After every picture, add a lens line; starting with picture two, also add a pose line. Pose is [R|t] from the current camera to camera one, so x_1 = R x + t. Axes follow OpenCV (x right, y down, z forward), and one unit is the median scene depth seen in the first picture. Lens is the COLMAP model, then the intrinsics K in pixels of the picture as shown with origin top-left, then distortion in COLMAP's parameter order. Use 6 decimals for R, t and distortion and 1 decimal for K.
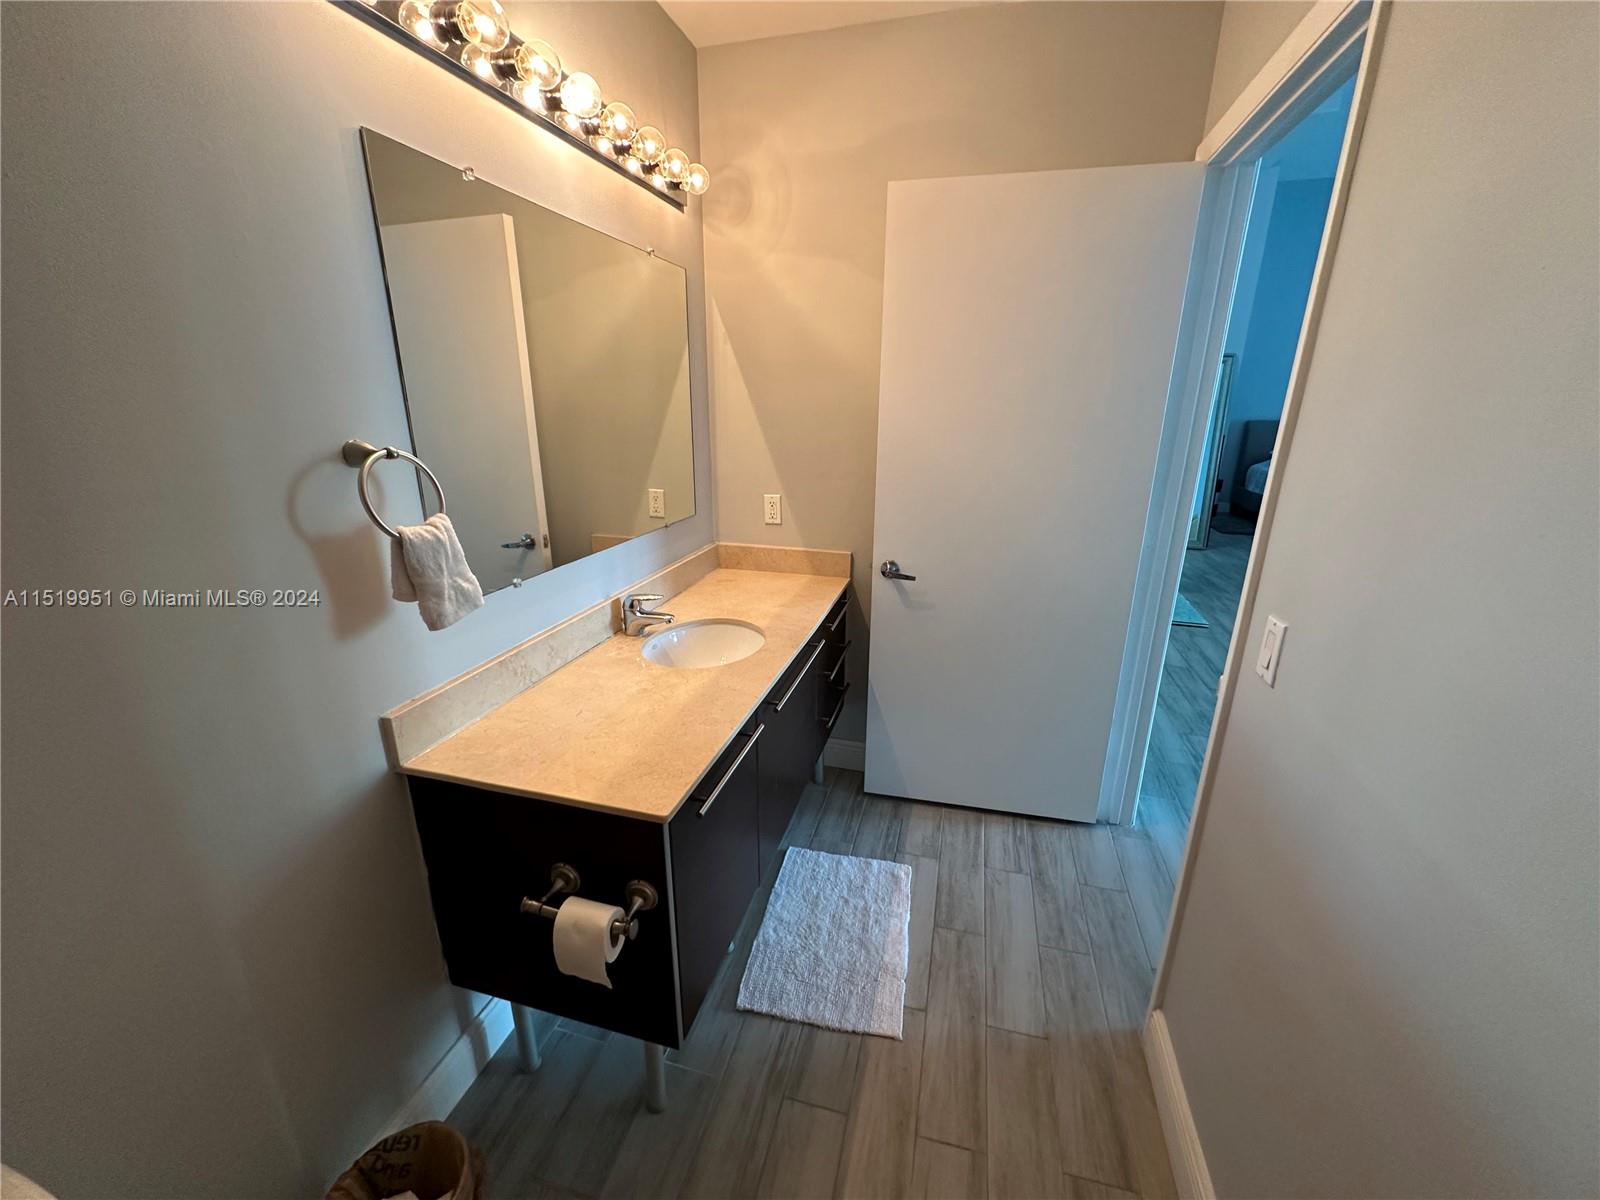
lens RADIAL K [[638.9, 0, 799.1], [0, 638.9, 598.8], [0, 0, 1]] dist [-0.001769, 0.000115]
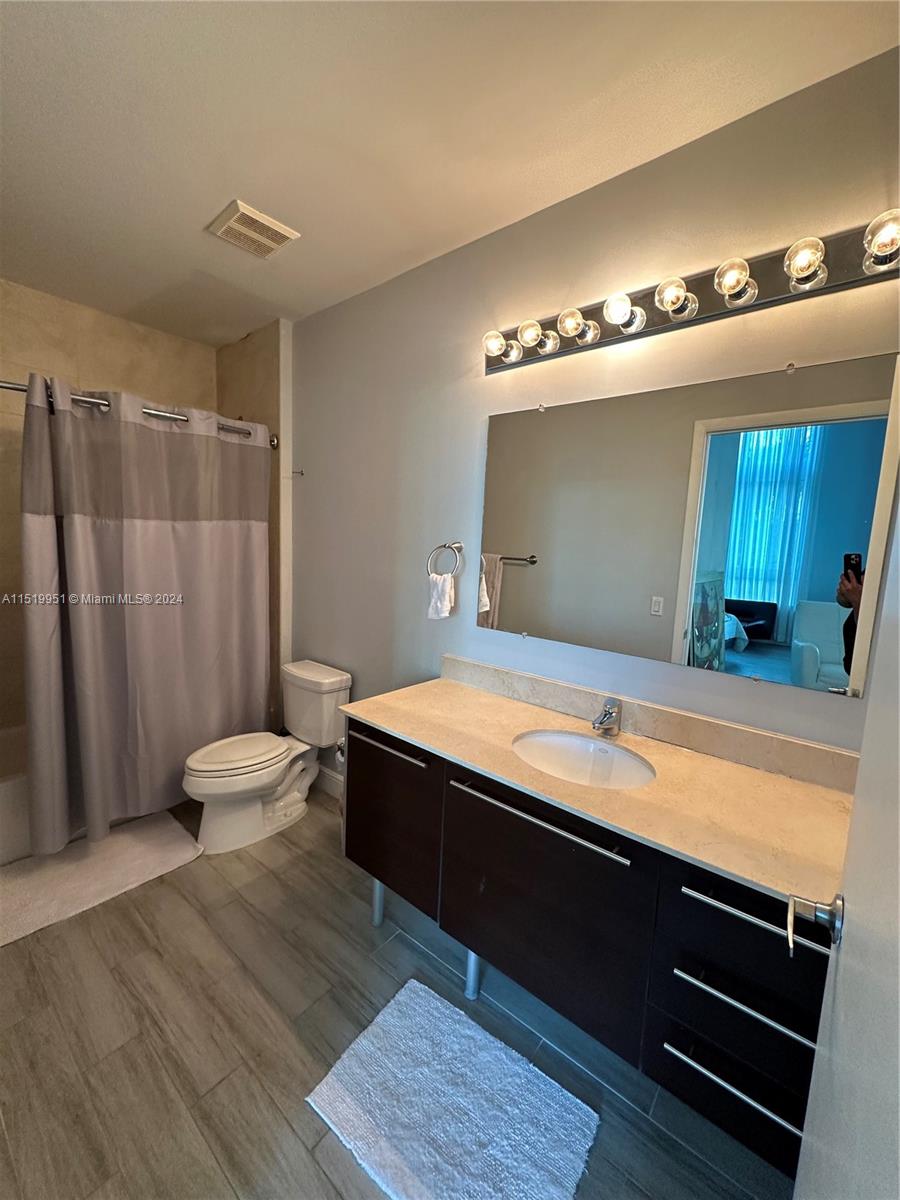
lens RADIAL K [[479.2, 0, 450.0], [0, 479.2, 600.0], [0, 0, 1]] dist [-0.001769, 0.000115]
pose [[-0.410527, 0.088784, -0.907516, 0.705394], [-0.317211, 0.919180, 0.233420, -0.317209], [0.854894, 0.383700, -0.349185, 1.172631]]
